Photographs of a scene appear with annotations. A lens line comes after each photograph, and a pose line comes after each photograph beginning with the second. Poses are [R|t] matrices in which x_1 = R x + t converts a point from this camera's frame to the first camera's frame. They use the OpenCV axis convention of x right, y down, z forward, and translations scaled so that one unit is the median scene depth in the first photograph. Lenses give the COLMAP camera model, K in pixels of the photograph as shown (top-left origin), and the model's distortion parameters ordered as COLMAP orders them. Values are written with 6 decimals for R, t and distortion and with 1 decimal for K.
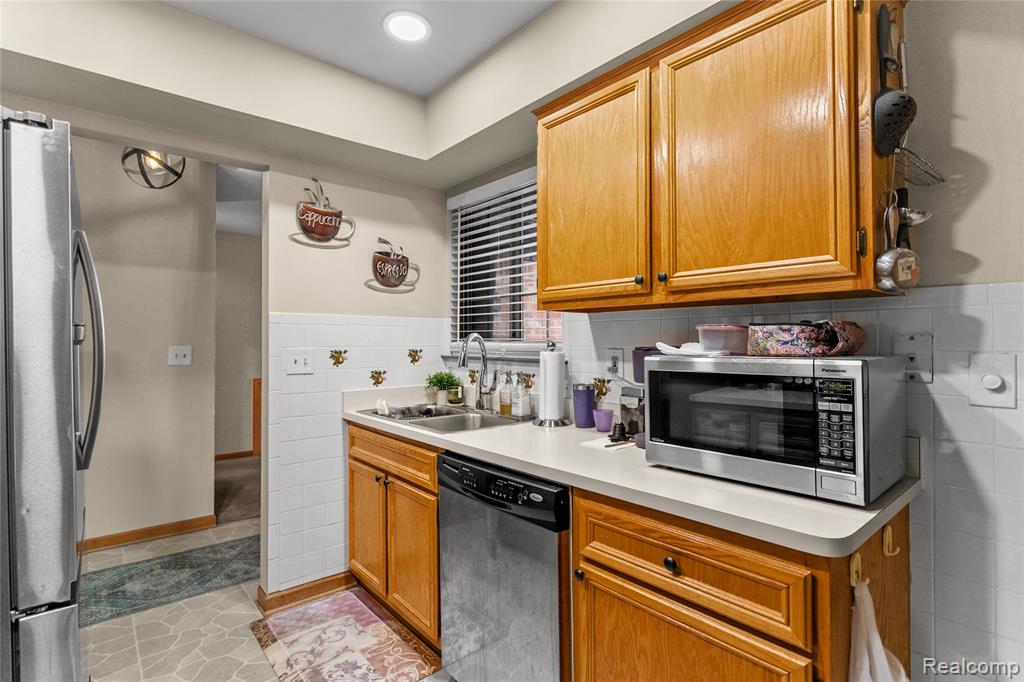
lens RADIAL K [[491.1, 0, 510.3], [0, 491.1, 332.8], [0, 0, 1]] dist [-0.015526, 0.004214]
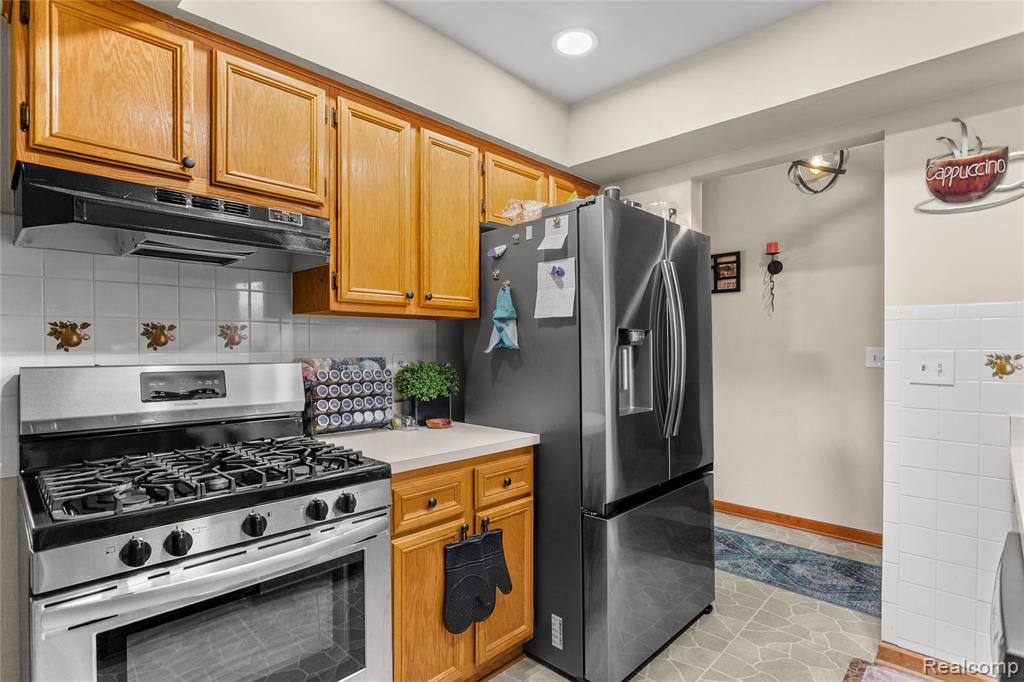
lens RADIAL K [[518.9, 0, 513.7], [0, 518.9, 346.5], [0, 0, 1]] dist [-0.000907, 0.000066]
pose [[0.105460, 0.005762, -0.994407, 0.303567], [0.019376, 0.999781, 0.007848, 0.005874], [0.994235, -0.020095, 0.105326, 0.258696]]
